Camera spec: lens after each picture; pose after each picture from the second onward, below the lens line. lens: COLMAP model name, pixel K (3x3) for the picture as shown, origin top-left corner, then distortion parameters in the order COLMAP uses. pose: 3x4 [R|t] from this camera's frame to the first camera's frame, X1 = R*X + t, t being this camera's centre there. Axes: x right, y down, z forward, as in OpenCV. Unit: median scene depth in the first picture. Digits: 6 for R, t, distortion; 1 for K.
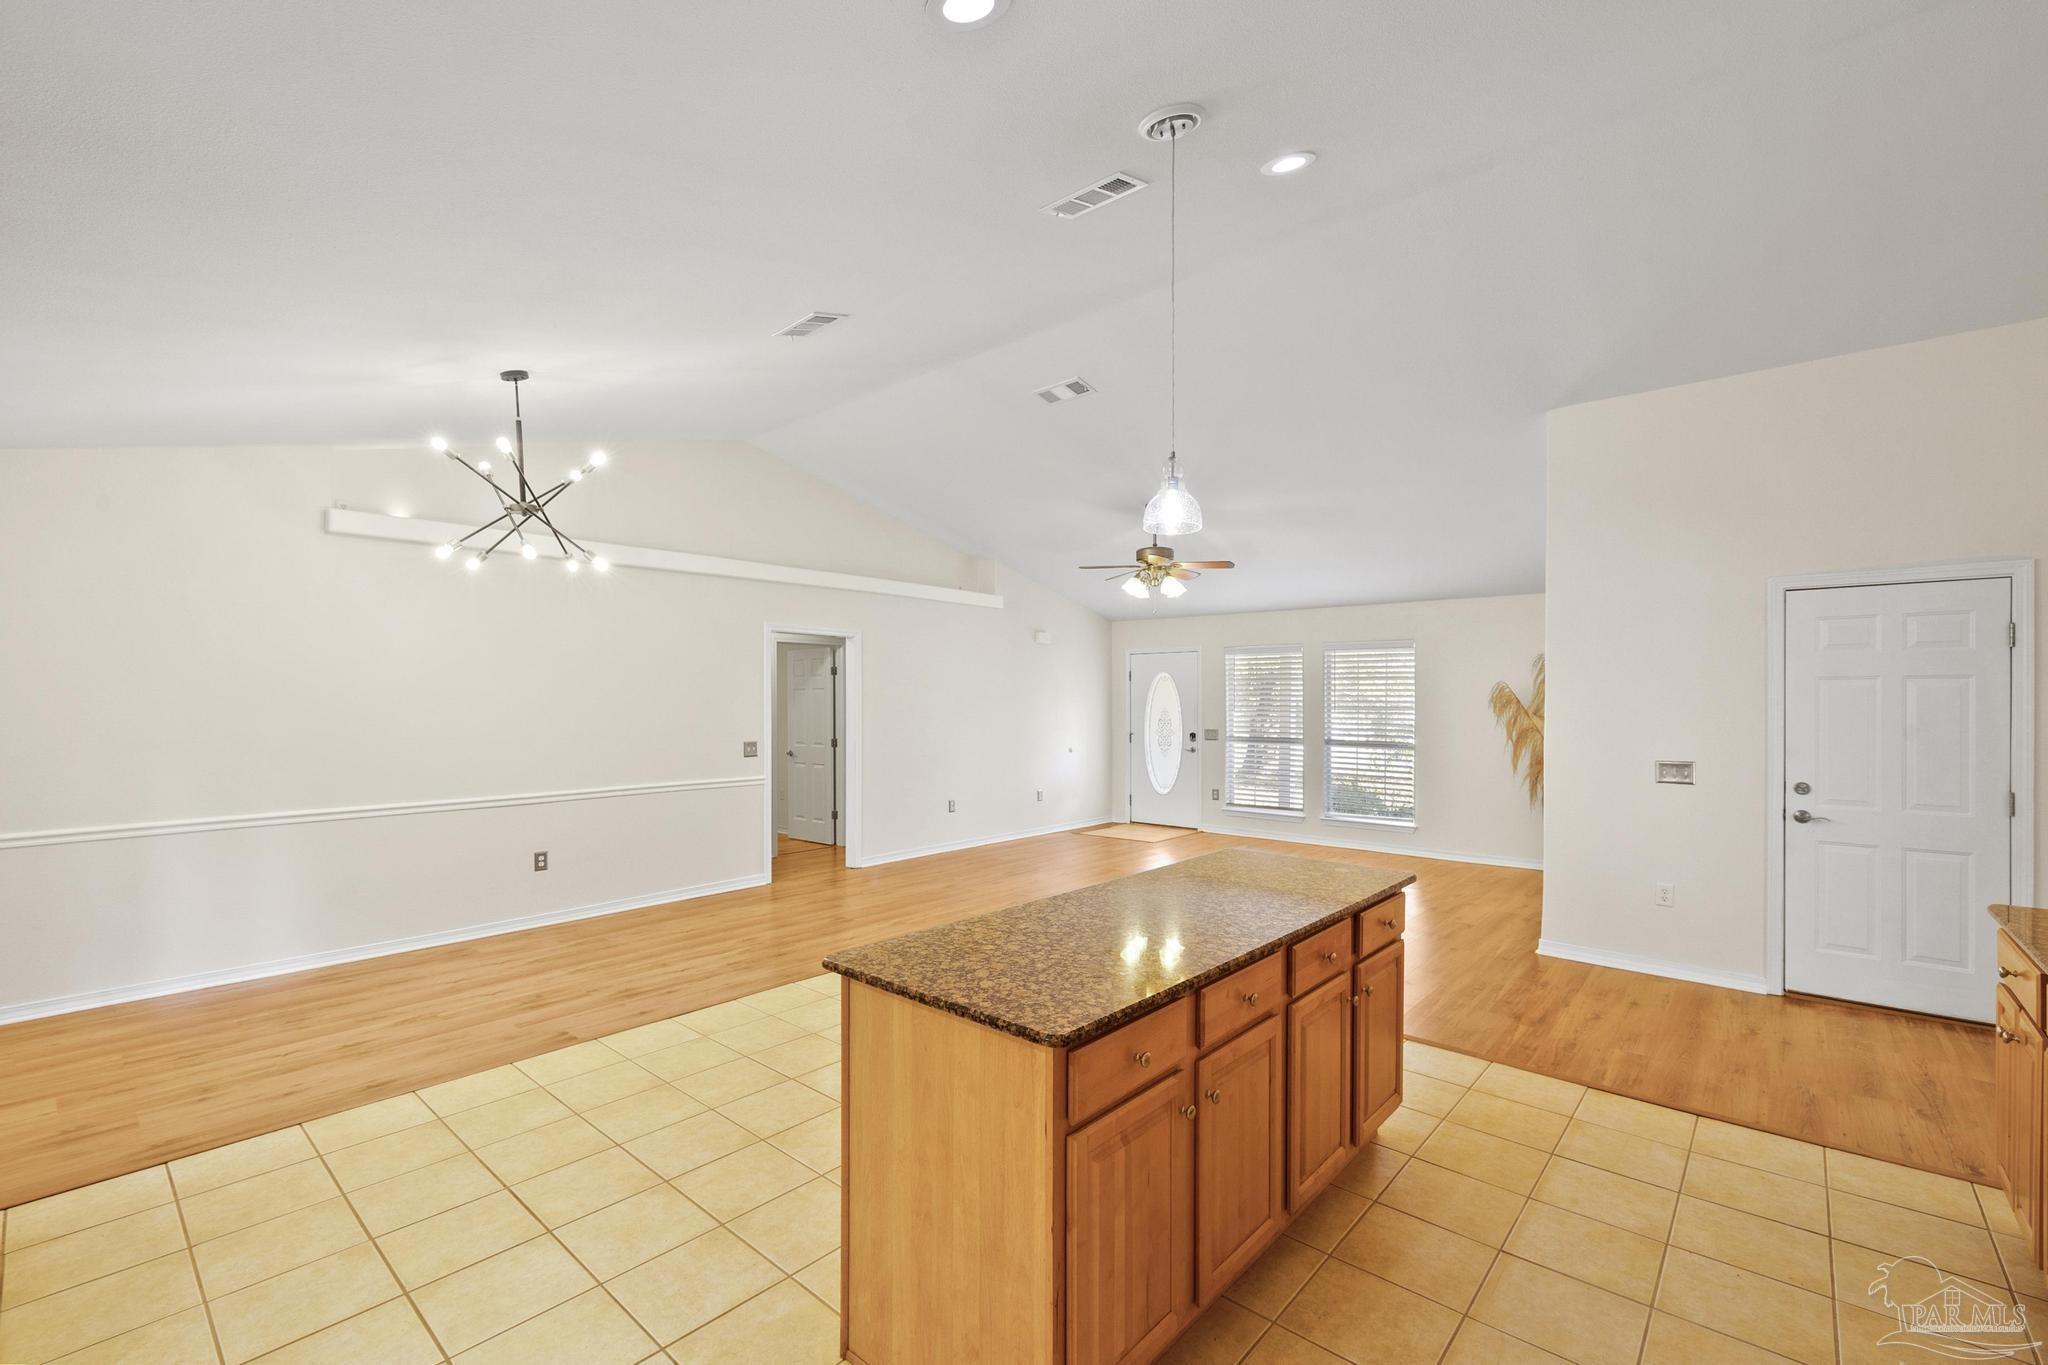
lens RADIAL K [[875.3, 0, 1015.2], [0, 875.3, 700.8], [0, 0, 1]] dist [0.007928, -0.000456]
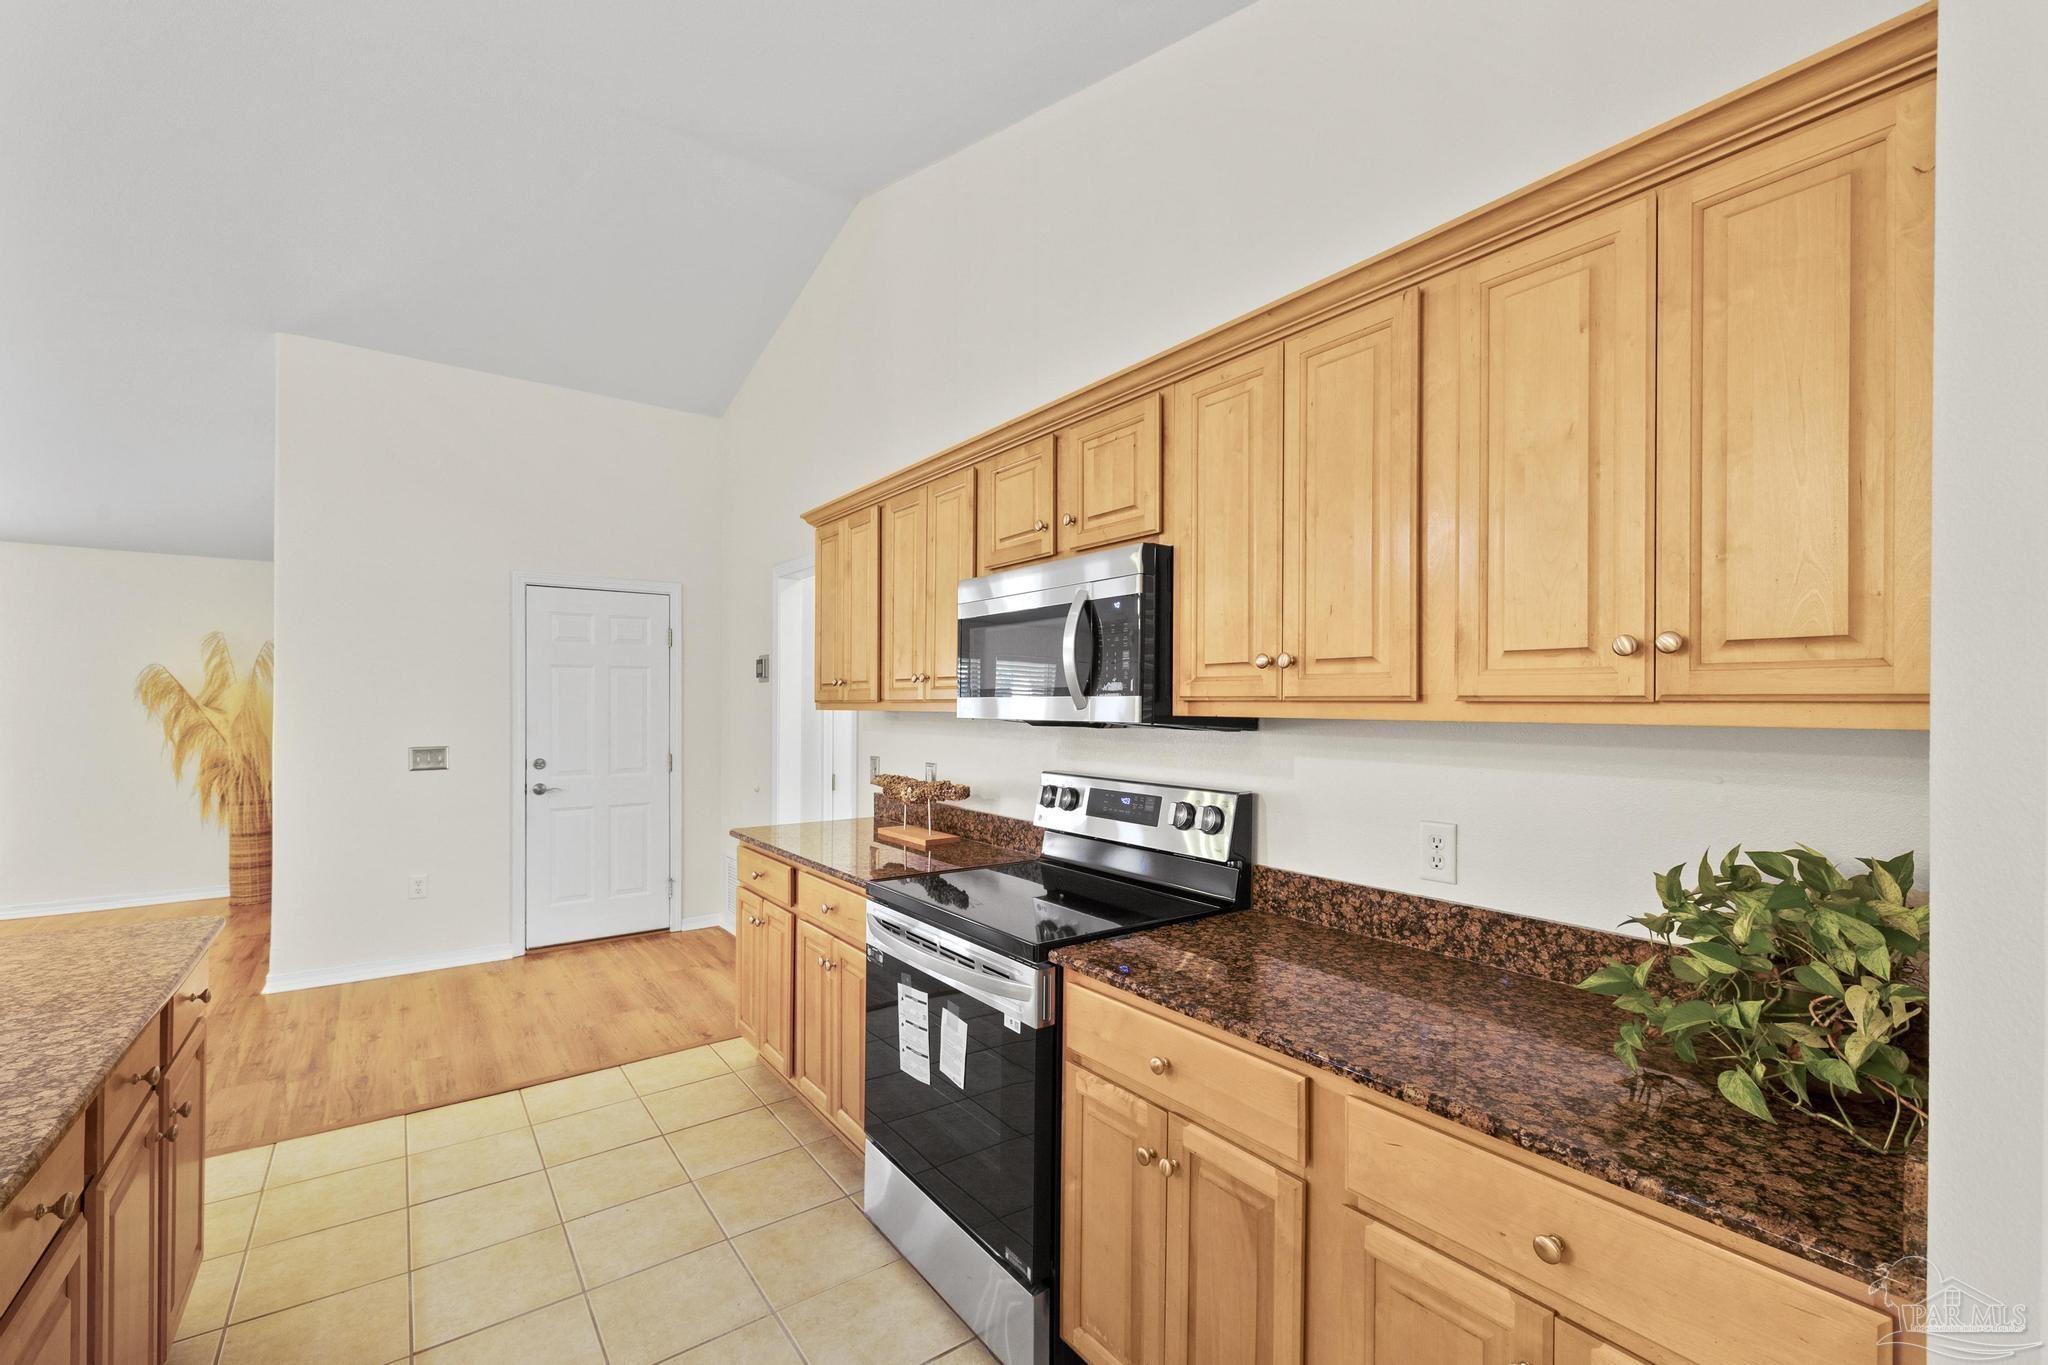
lens RADIAL K [[875.3, 0, 1016.1], [0, 875.3, 699.8], [0, 0, 1]] dist [0.007928, -0.000456]
pose [[0.221041, 0.000338, 0.975265, -0.053324], [0.002903, 0.999995, -0.001005, 0.019744], [-0.975260, 0.003053, 0.221039, 0.153629]]
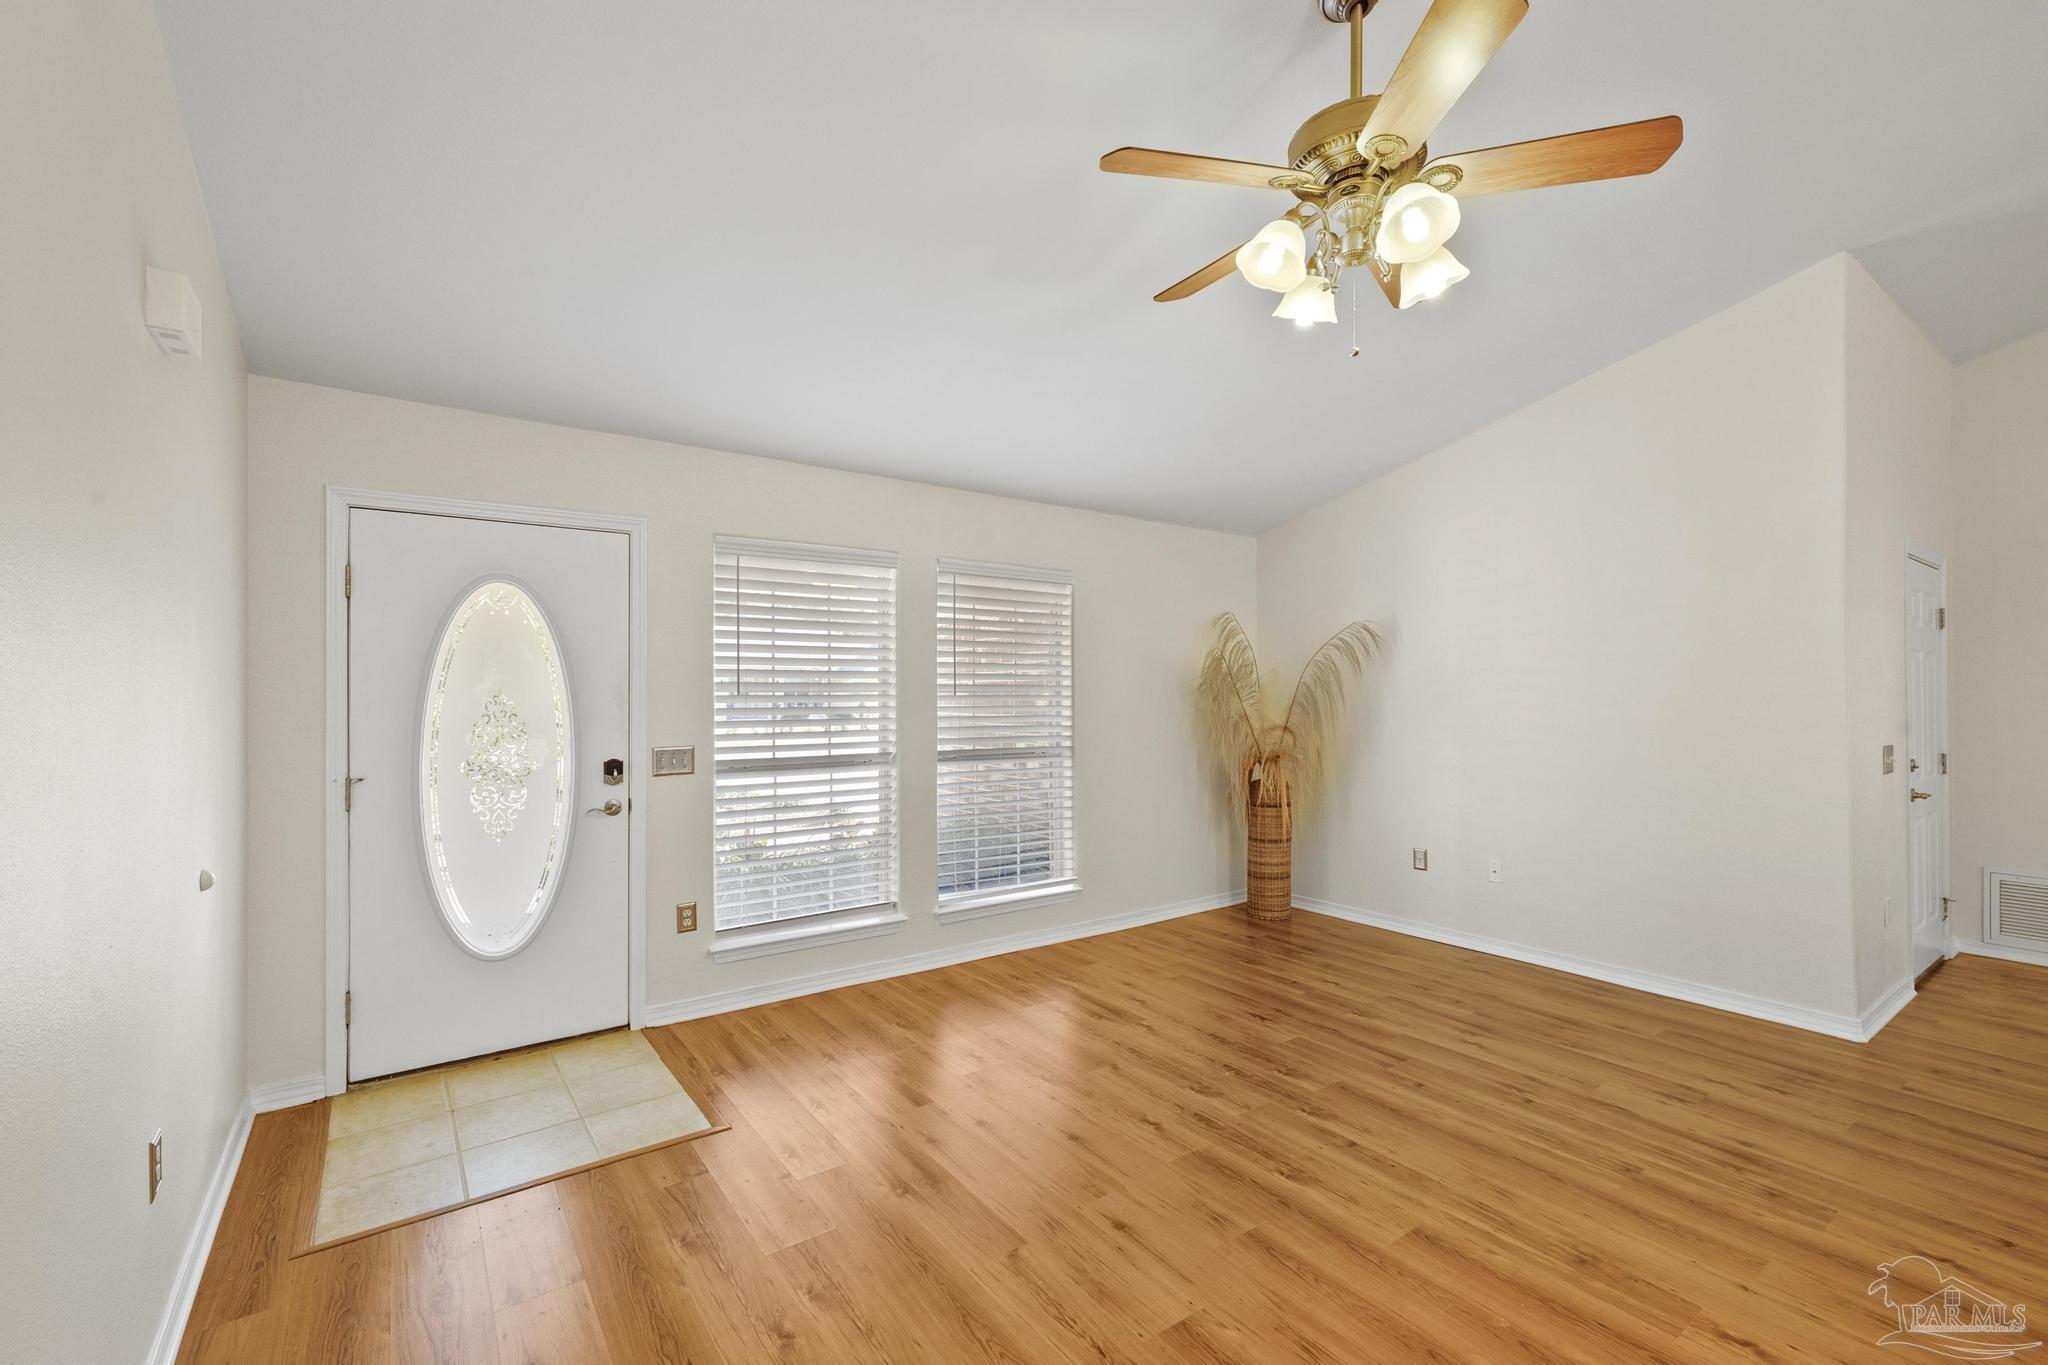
lens RADIAL K [[875.3, 0, 1016.9], [0, 875.3, 635.5], [0, 0, 1]] dist [0.007928, -0.000456]
pose [[0.210296, 0.058230, 0.975902, -0.246034], [-0.001624, 0.998244, -0.059213, 0.014299], [-0.977636, 0.010867, 0.210021, 1.627831]]
